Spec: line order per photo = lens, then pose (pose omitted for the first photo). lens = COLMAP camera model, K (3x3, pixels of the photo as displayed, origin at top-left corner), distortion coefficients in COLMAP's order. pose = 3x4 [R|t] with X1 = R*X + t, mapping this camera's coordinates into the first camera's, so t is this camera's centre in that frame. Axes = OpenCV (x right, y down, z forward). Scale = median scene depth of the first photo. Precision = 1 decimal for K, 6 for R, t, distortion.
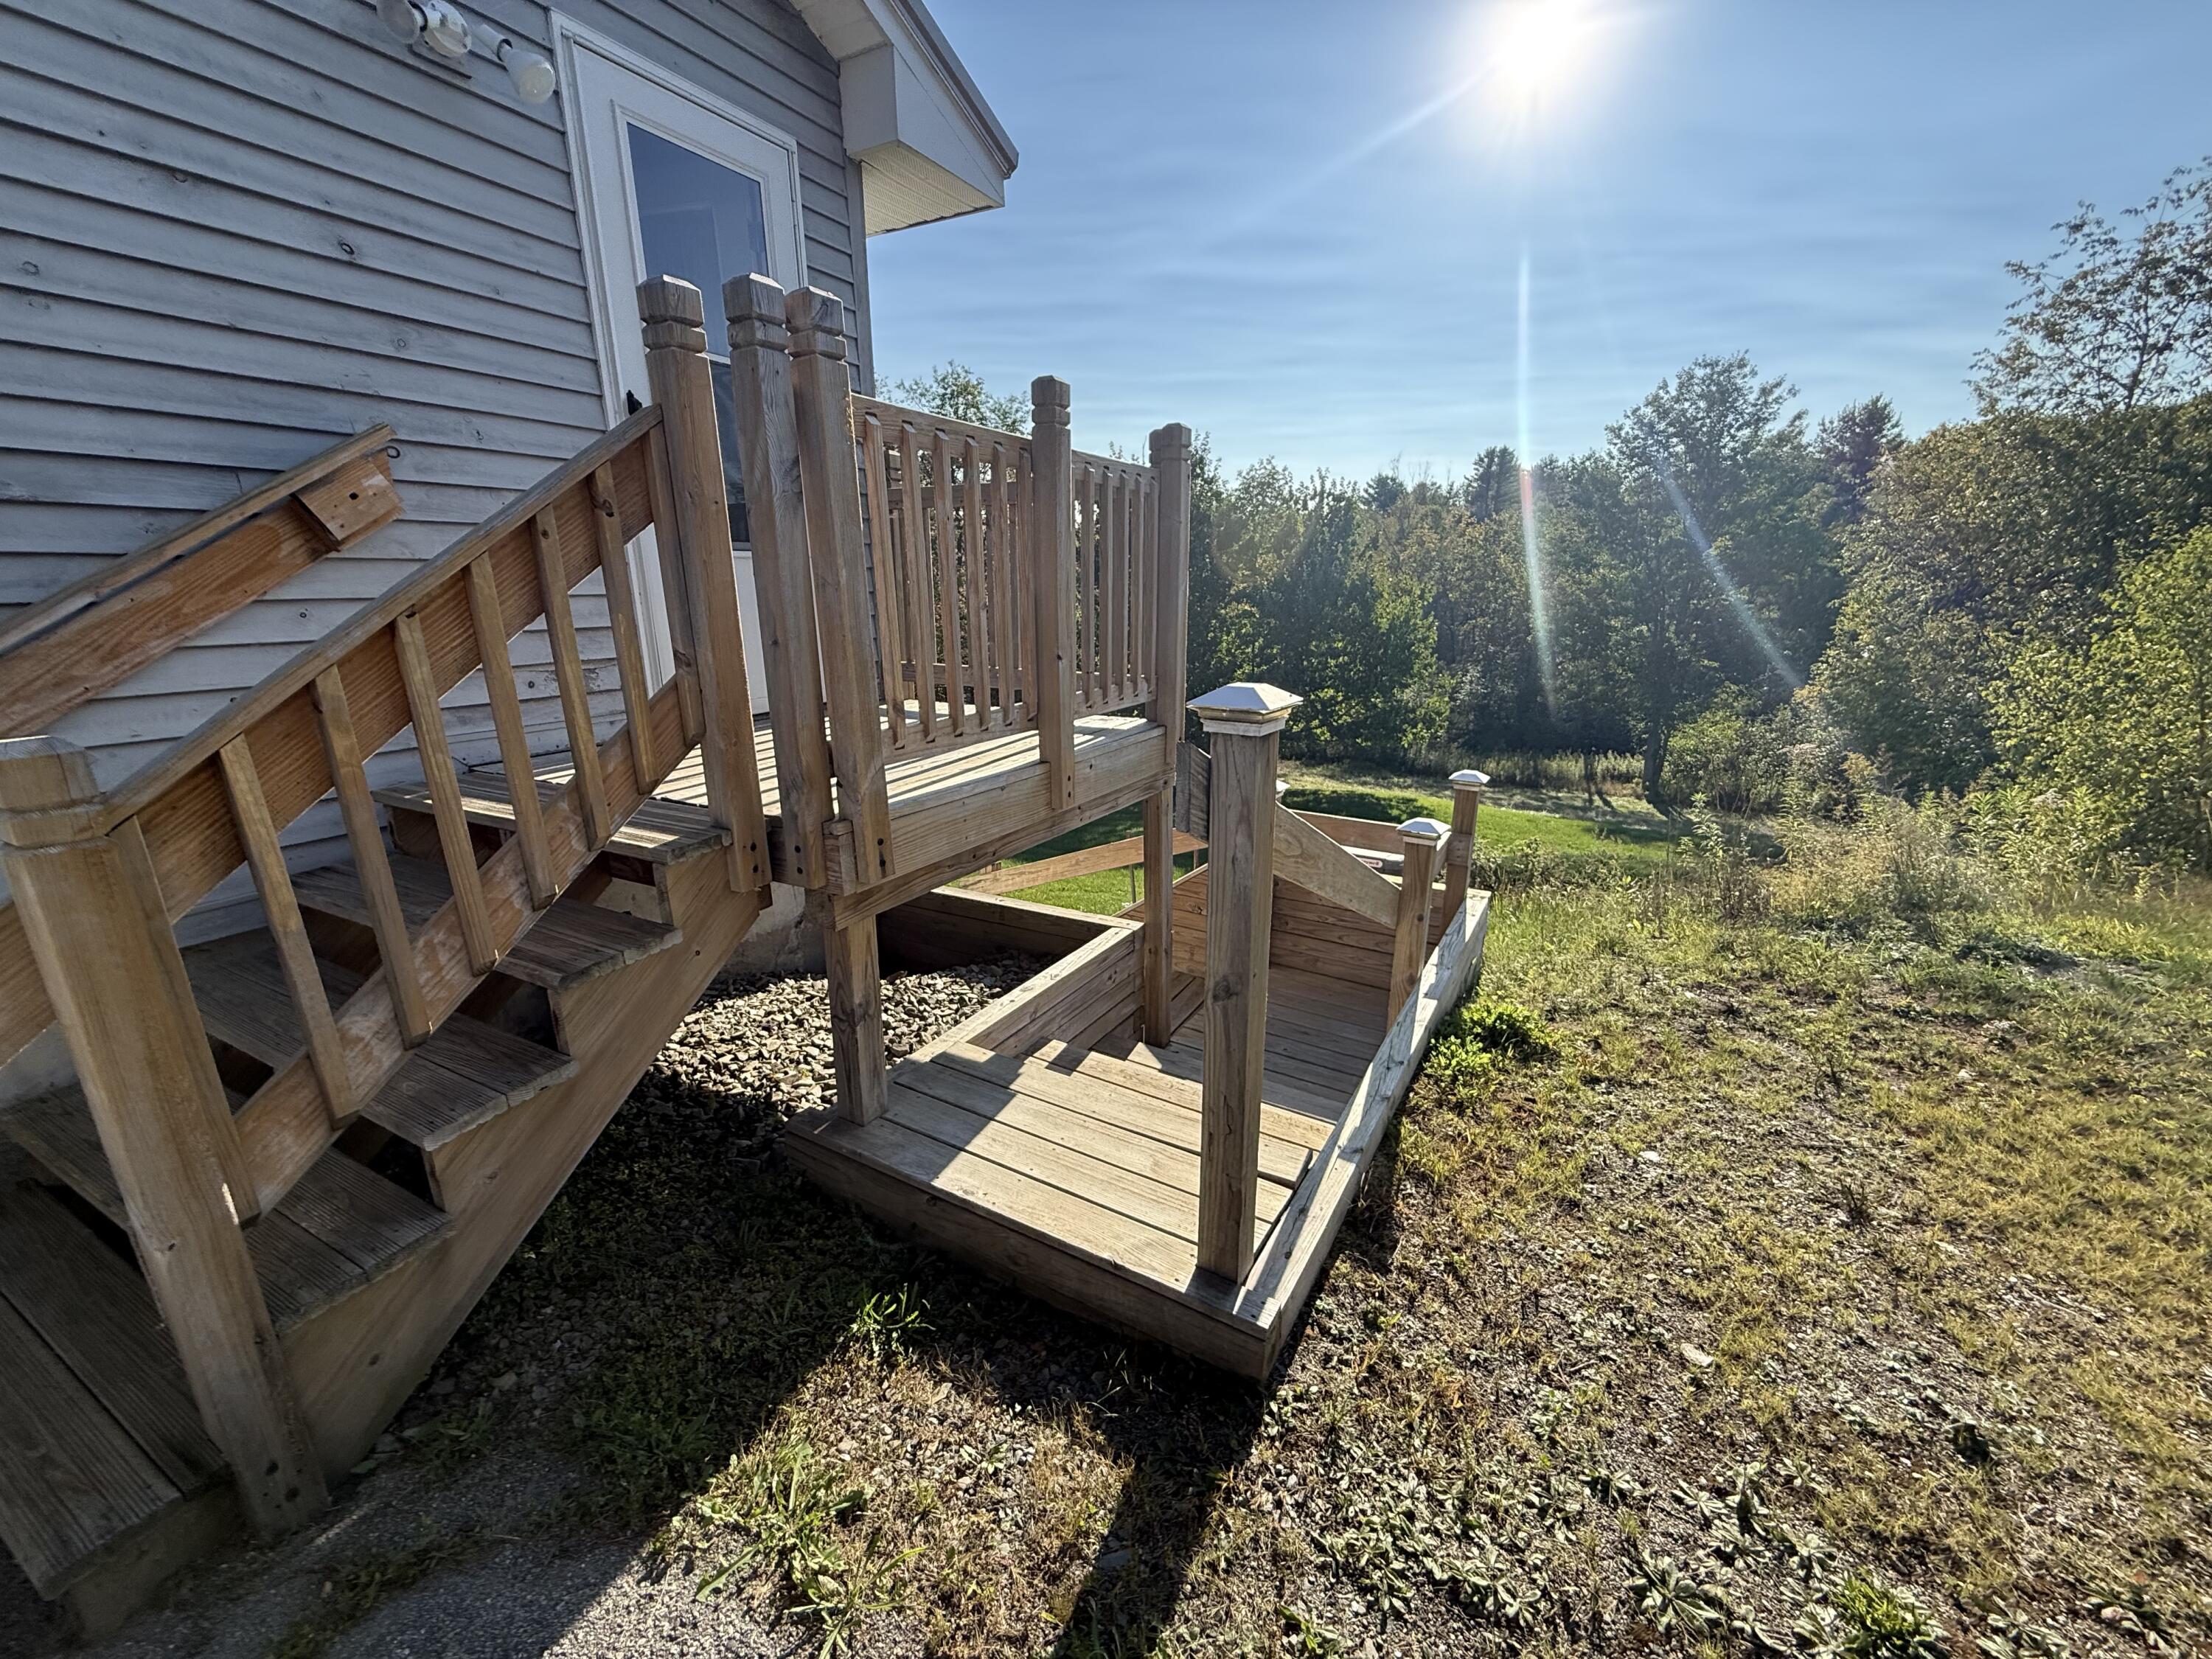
lens RADIAL K [[892.5, 0, 1106.6], [0, 892.5, 834.3], [0, 0, 1]] dist [0.000830, 0.000096]
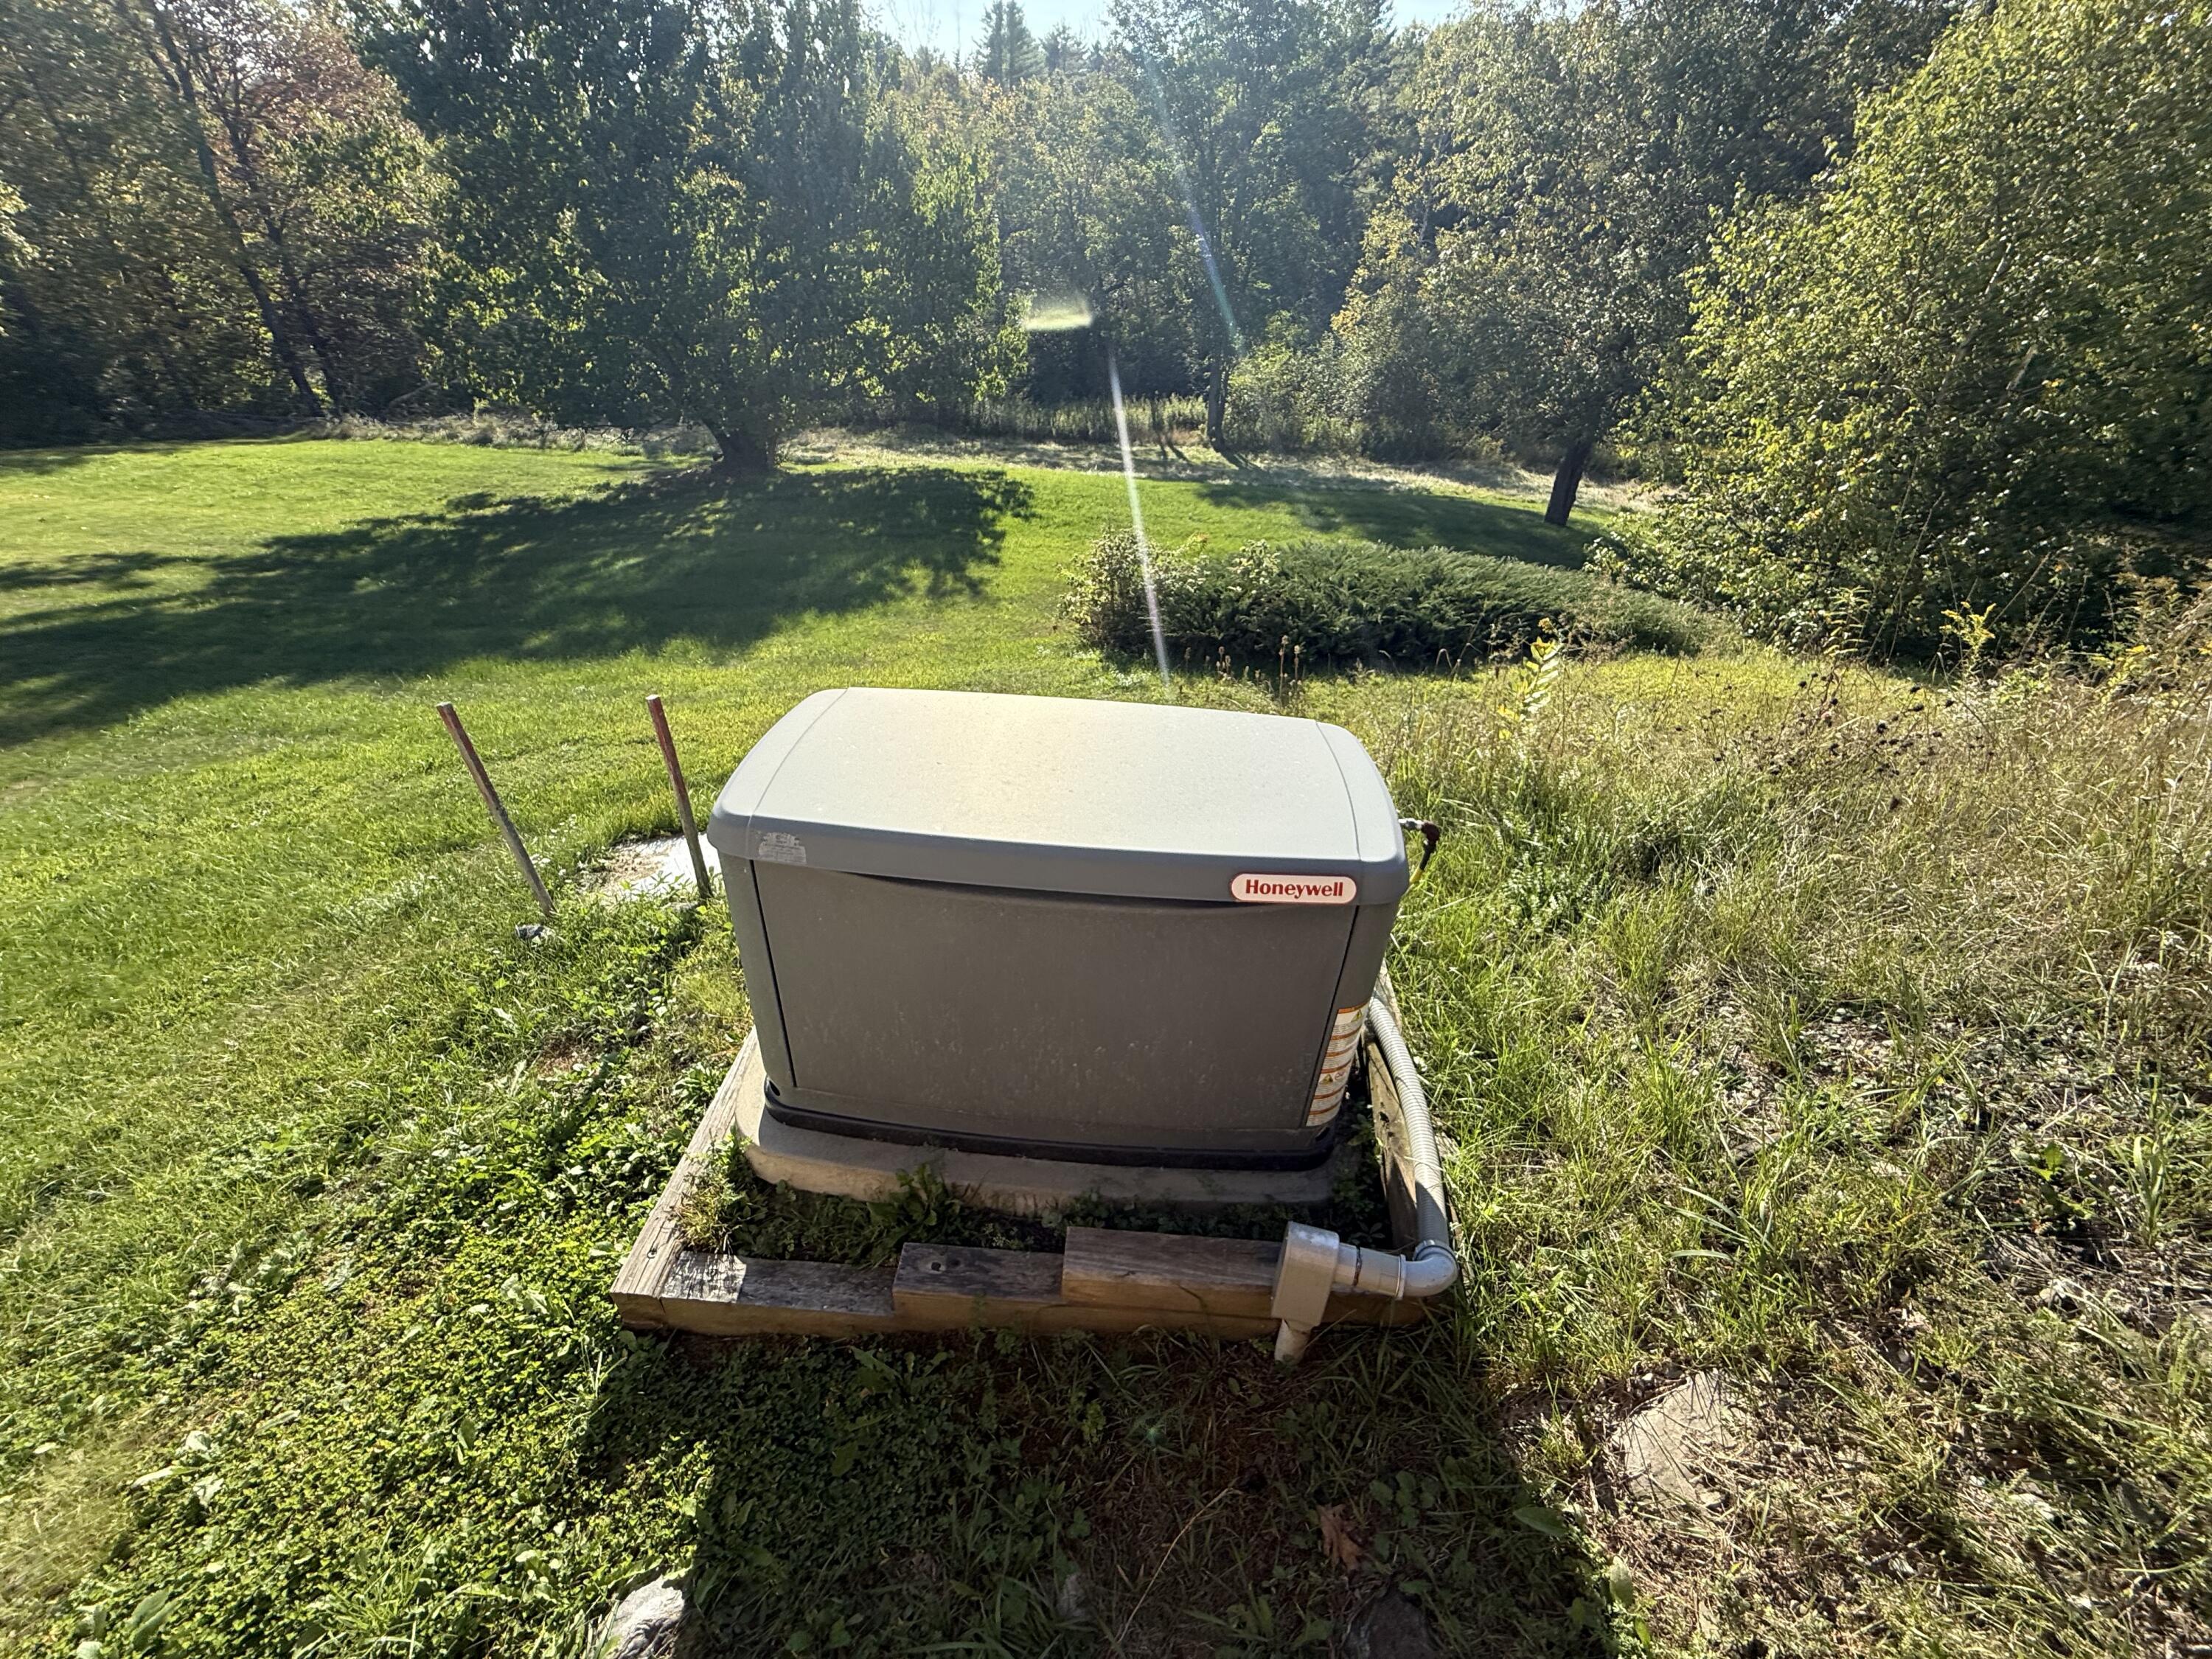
lens RADIAL K [[893.5, 0, 1100.9], [0, 893.5, 832.7], [0, 0, 1]] dist [0.001383, -0.000406]
pose [[0.889436, -0.241914, 0.387791, 0.021923], [0.095541, 0.928108, 0.359845, -0.011857], [-0.446964, -0.283009, 0.848604, 0.119296]]
